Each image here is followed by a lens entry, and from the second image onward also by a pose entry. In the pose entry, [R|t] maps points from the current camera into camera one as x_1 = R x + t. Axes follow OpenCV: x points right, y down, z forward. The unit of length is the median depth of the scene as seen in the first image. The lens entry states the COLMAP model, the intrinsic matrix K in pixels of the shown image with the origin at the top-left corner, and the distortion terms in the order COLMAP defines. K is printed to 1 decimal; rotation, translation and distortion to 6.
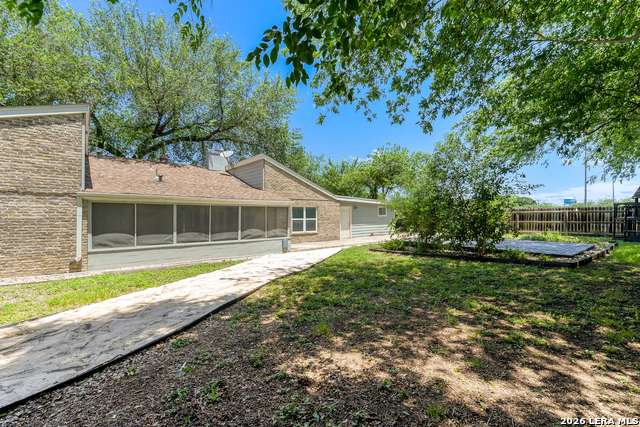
lens RADIAL K [[280.4, 0, 319.9], [0, 280.4, 214.3], [0, 0, 1]] dist [0.012381, -0.007801]
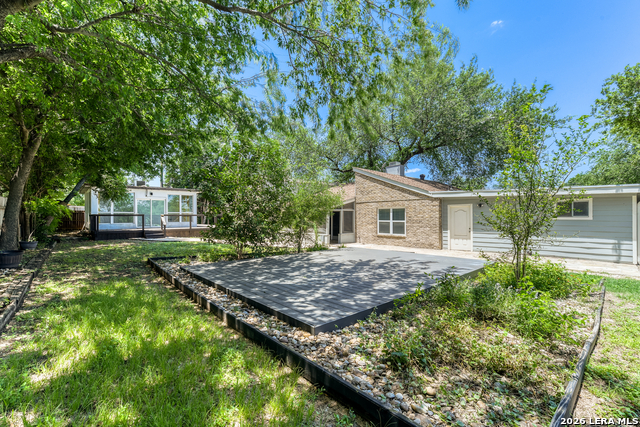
lens RADIAL K [[280.4, 0, 320.0], [0, 280.4, 215.4], [0, 0, 1]] dist [0.012381, -0.007801]
pose [[0.032861, -0.007281, -0.999433, 0.889231], [0.000991, 0.999973, -0.007253, 0.004133], [0.999459, -0.000752, 0.032867, 0.706195]]
